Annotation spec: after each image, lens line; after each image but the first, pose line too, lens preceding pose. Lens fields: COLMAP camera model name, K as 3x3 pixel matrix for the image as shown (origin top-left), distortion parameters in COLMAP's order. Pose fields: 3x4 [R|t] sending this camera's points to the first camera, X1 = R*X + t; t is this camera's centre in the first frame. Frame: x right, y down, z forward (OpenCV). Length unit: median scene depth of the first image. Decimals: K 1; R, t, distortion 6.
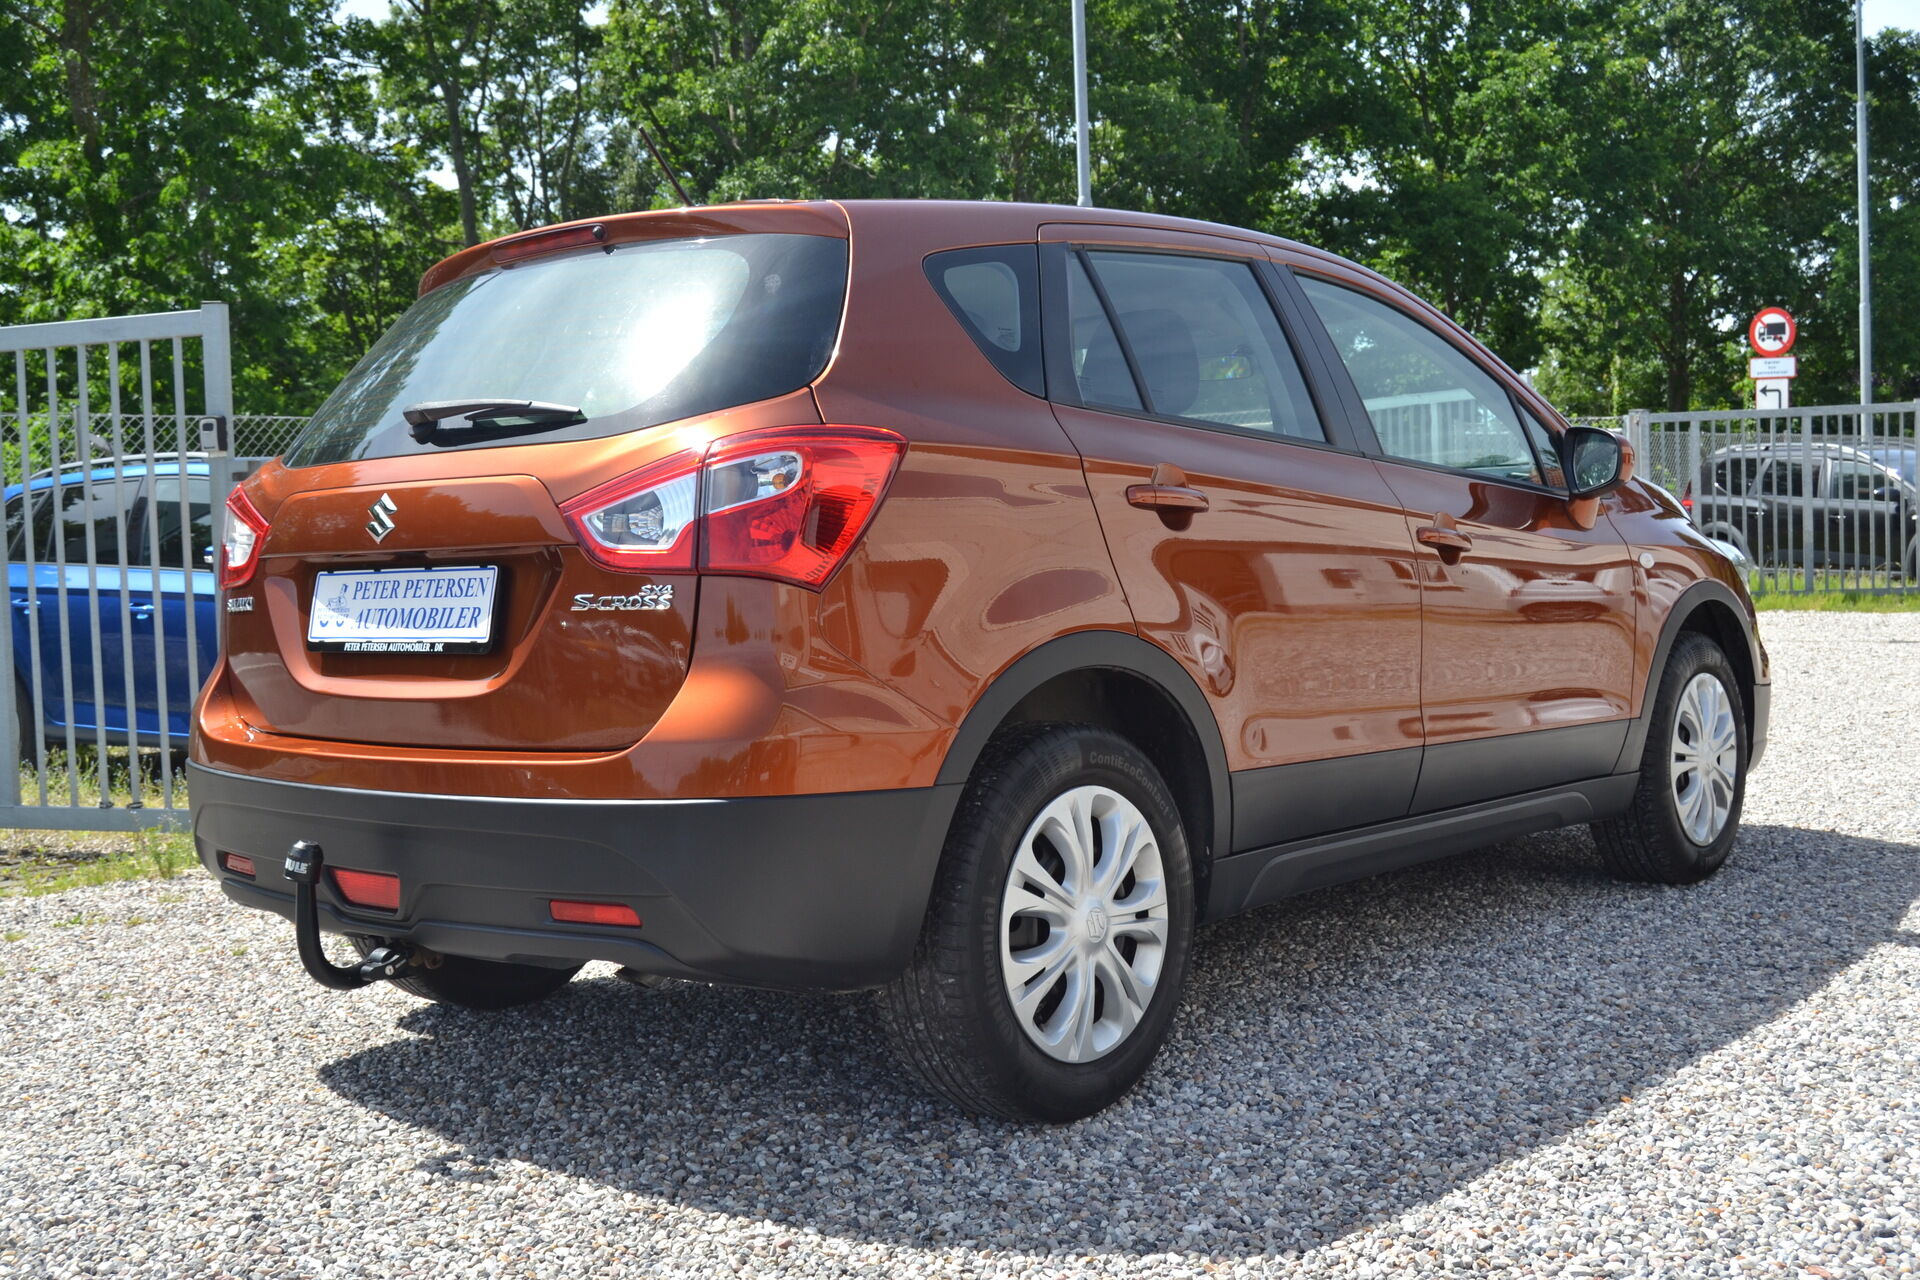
lens RADIAL K [[2055.9, 0, 962.0], [0, 2055.9, 616.0], [0, 0, 1]] dist [-0.082645, 0.032270]
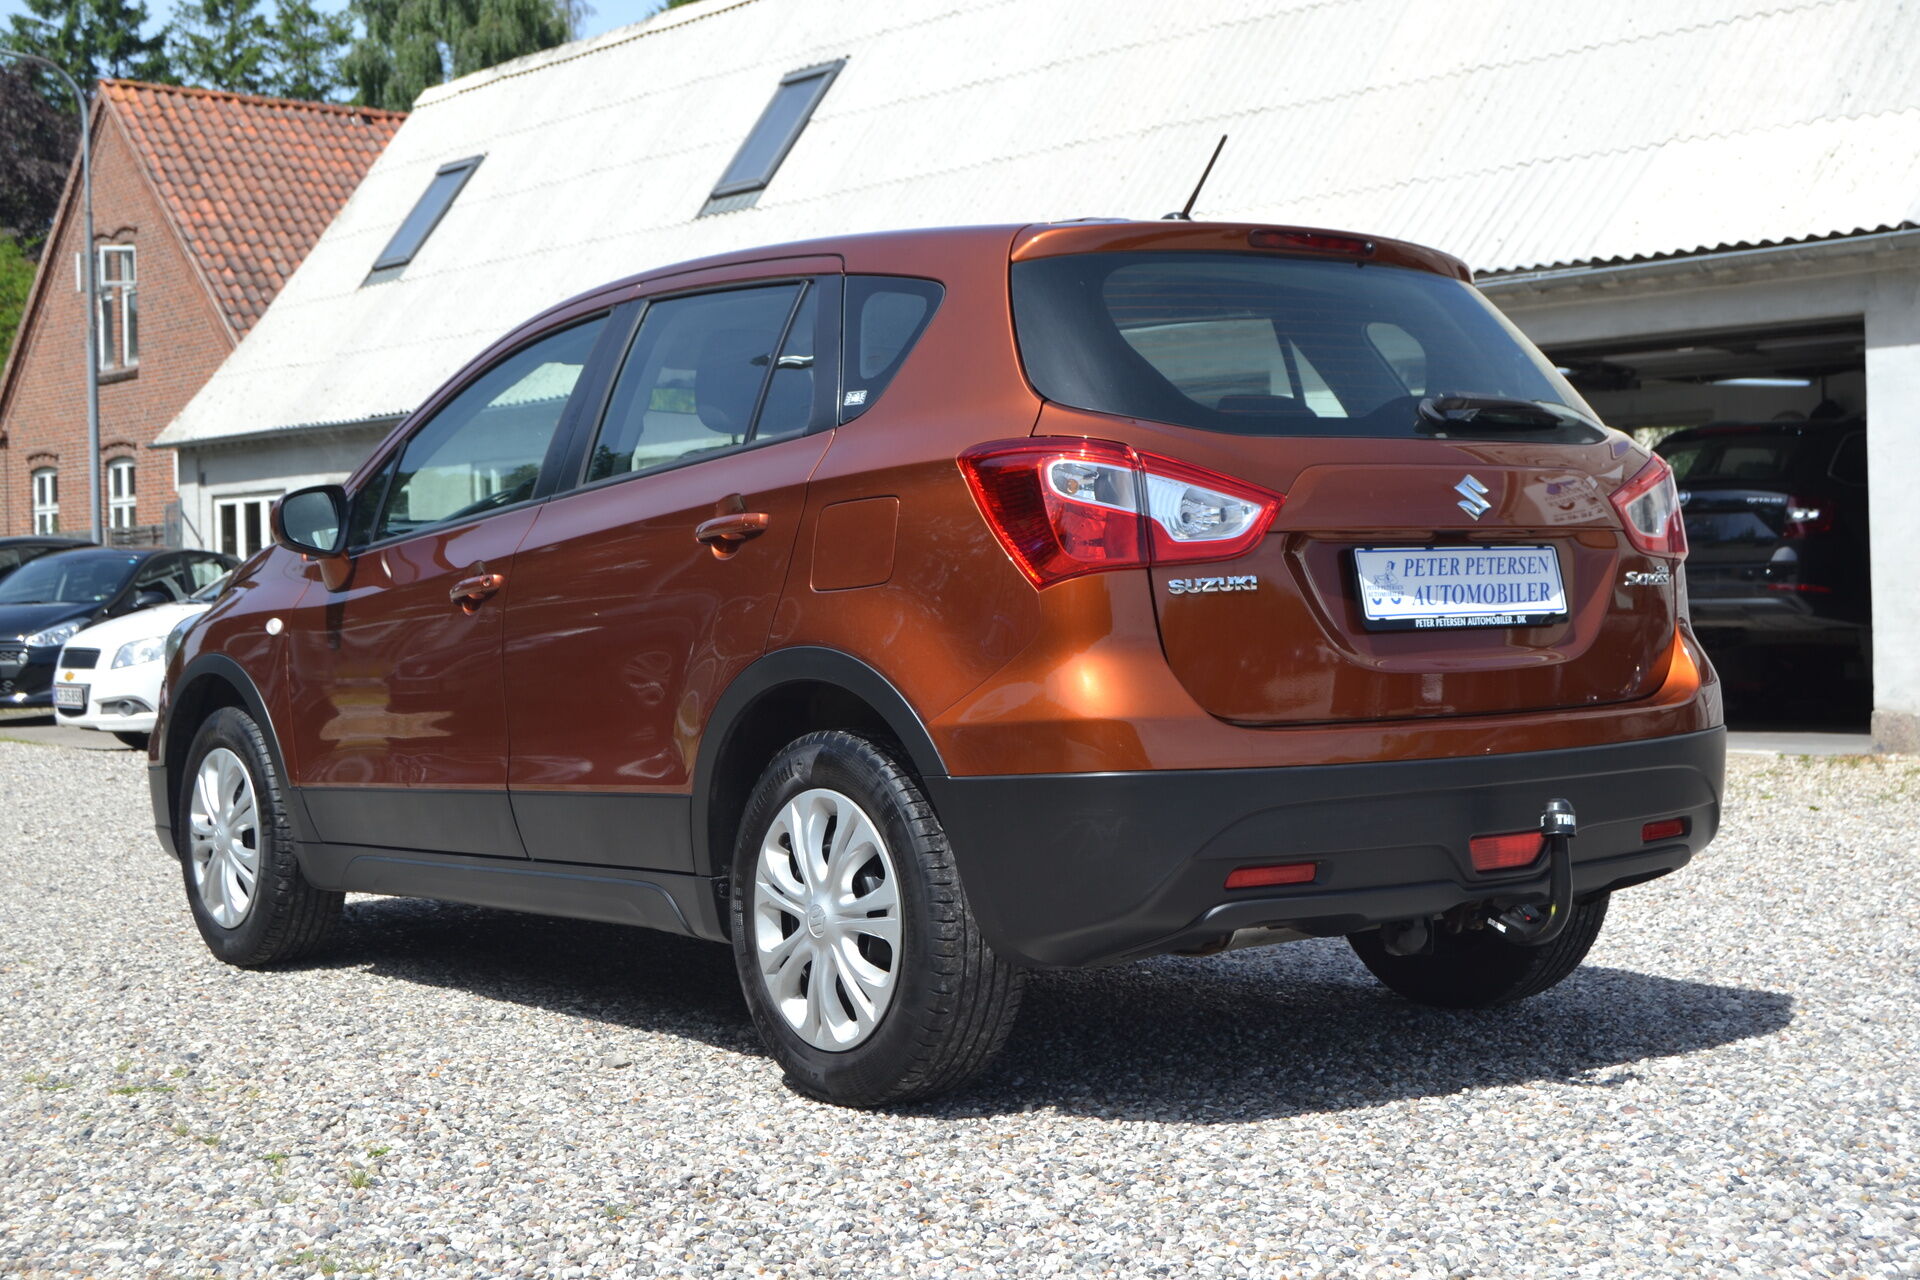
lens RADIAL K [[2614.3, 0, 960.0], [0, 2614.3, 640.0], [0, 0, 1]] dist [-0.027172, -0.040431]
pose [[0.213733, 0.017093, 0.976743, -1.630261], [0.049846, 0.998354, -0.028379, 0.049450], [-0.975620, 0.054752, 0.212529, 0.966331]]
